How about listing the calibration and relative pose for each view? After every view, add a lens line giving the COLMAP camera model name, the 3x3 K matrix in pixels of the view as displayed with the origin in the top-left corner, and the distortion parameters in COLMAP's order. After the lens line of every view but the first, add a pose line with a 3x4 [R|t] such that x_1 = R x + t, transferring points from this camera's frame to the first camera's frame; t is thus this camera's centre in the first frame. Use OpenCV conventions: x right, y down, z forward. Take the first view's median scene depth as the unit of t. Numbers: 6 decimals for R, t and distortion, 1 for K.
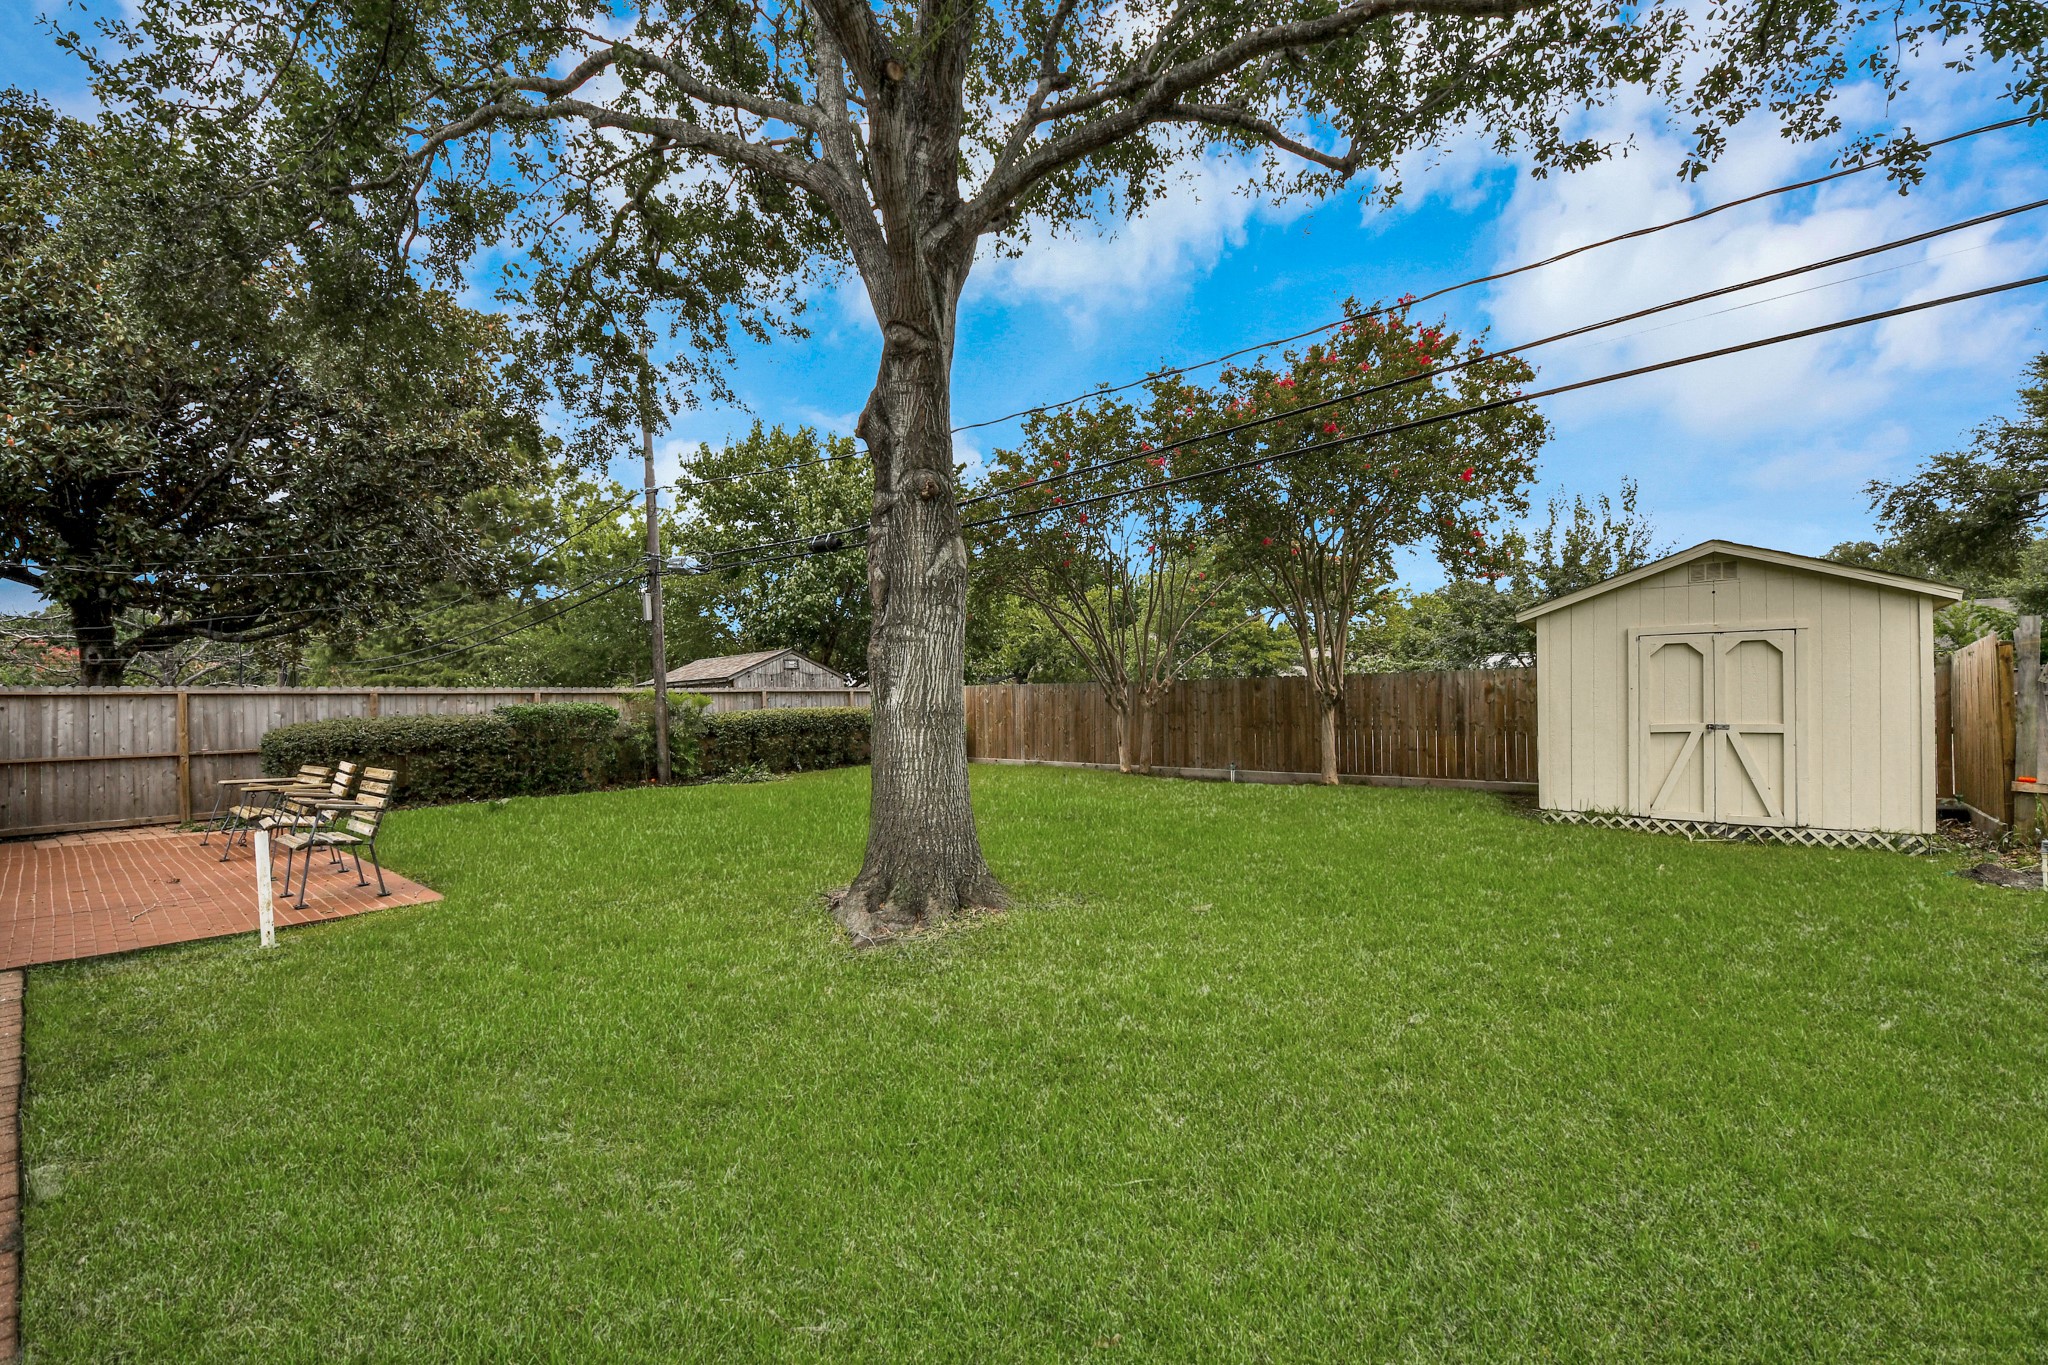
lens RADIAL K [[768.0, 0, 1024.0], [0, 768.0, 682.5], [0, 0, 1]] dist [-0.020598, -0.000129]
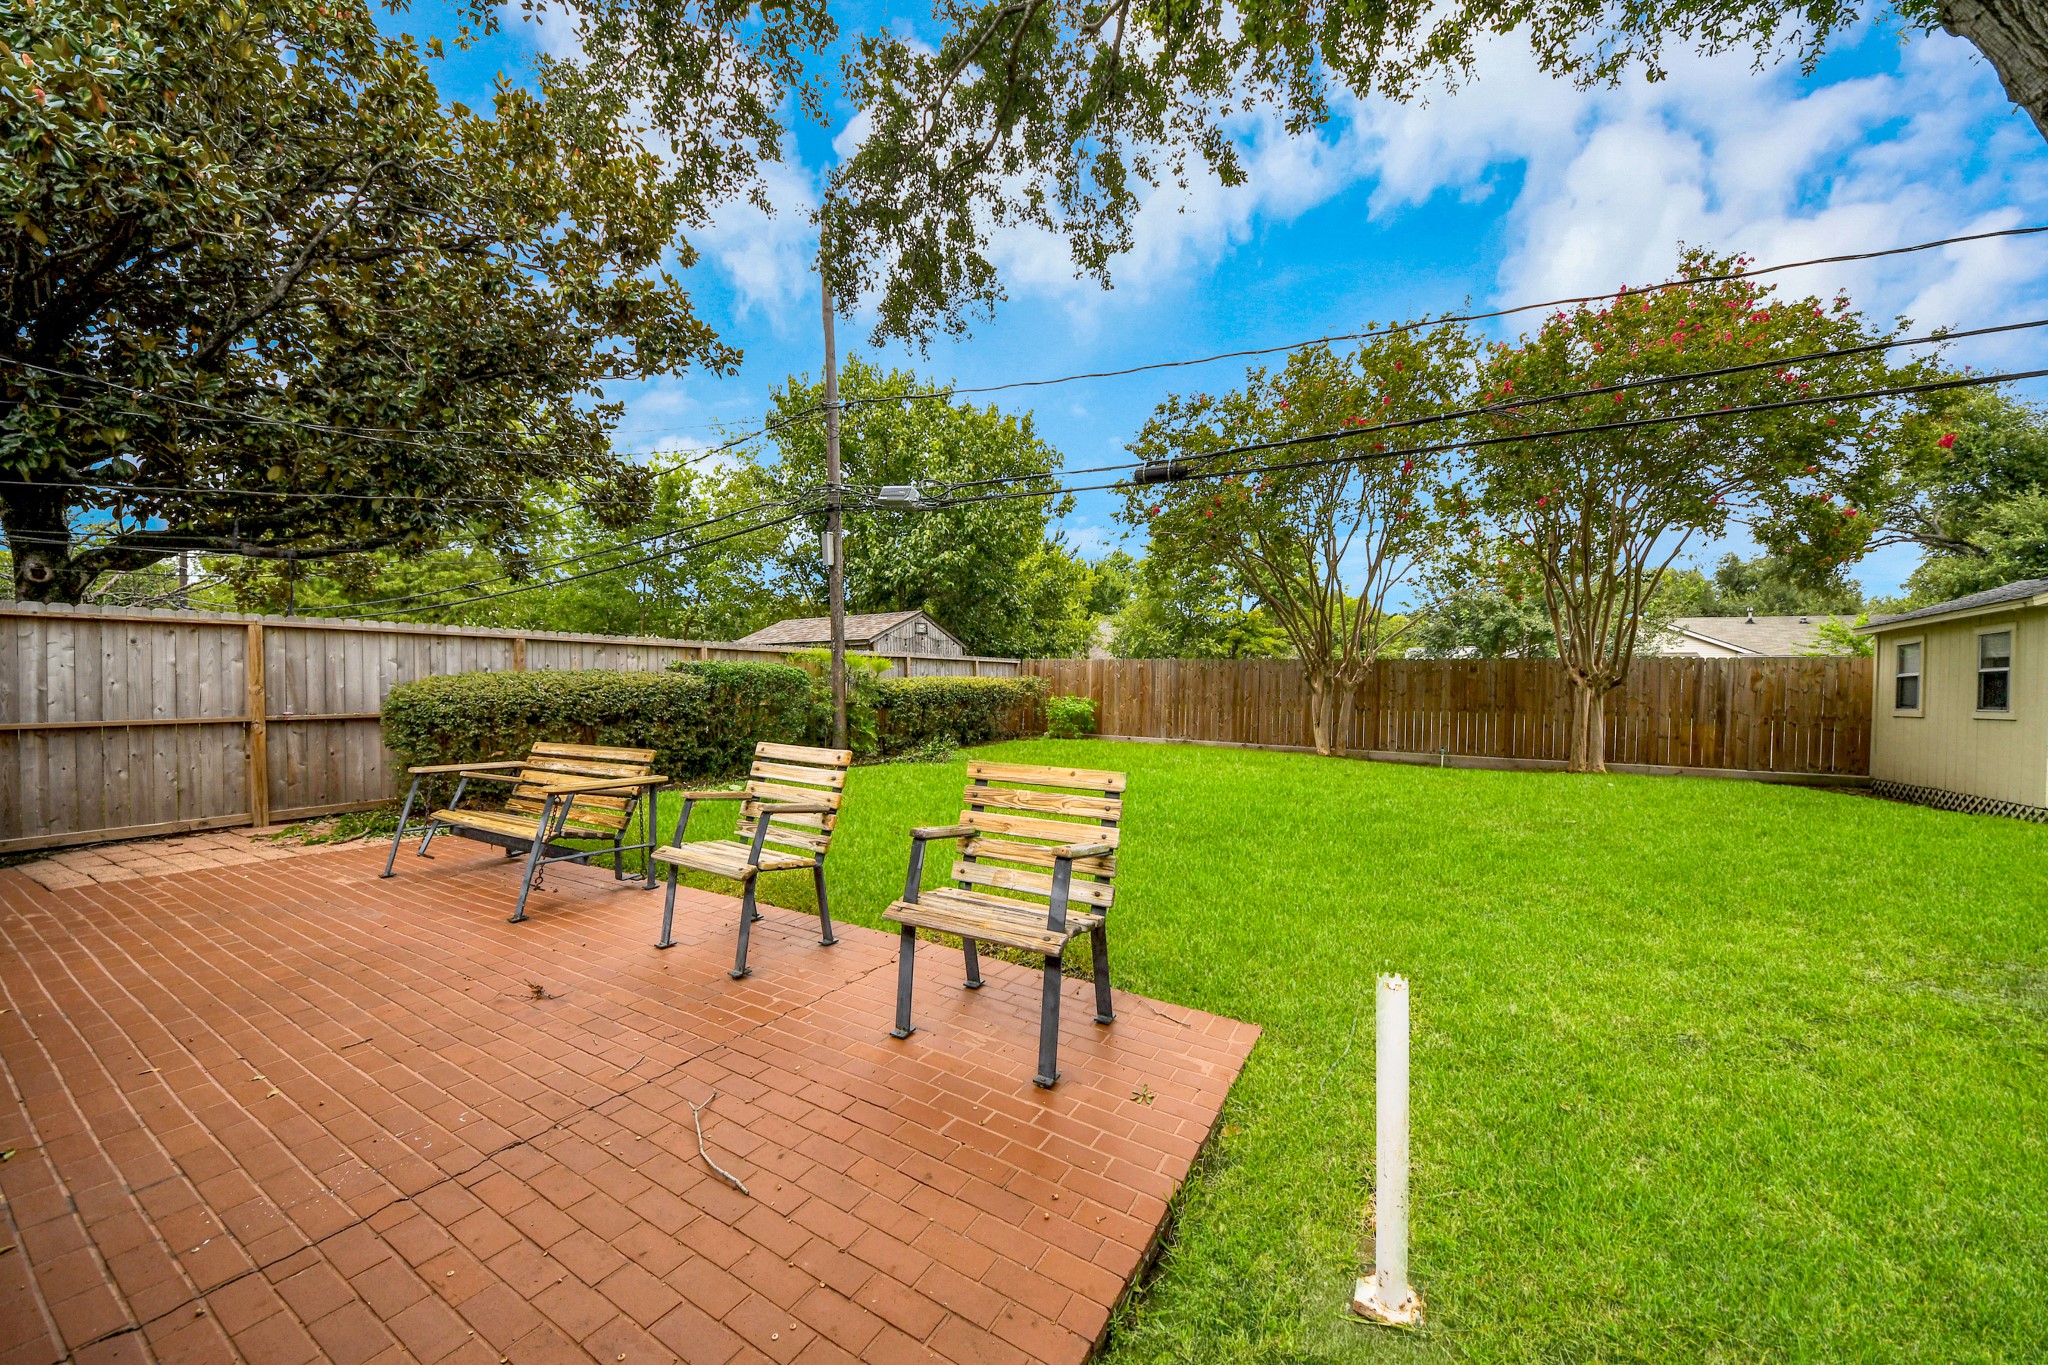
lens RADIAL K [[709.1, 0, 1025.4], [0, 709.1, 683.9], [0, 0, 1]] dist [0.009661, -0.006588]
pose [[0.990975, 0.026997, 0.131302, -0.474289], [-0.030900, 0.999136, 0.027783, 0.024031], [-0.130439, -0.031590, 0.990953, 0.266042]]
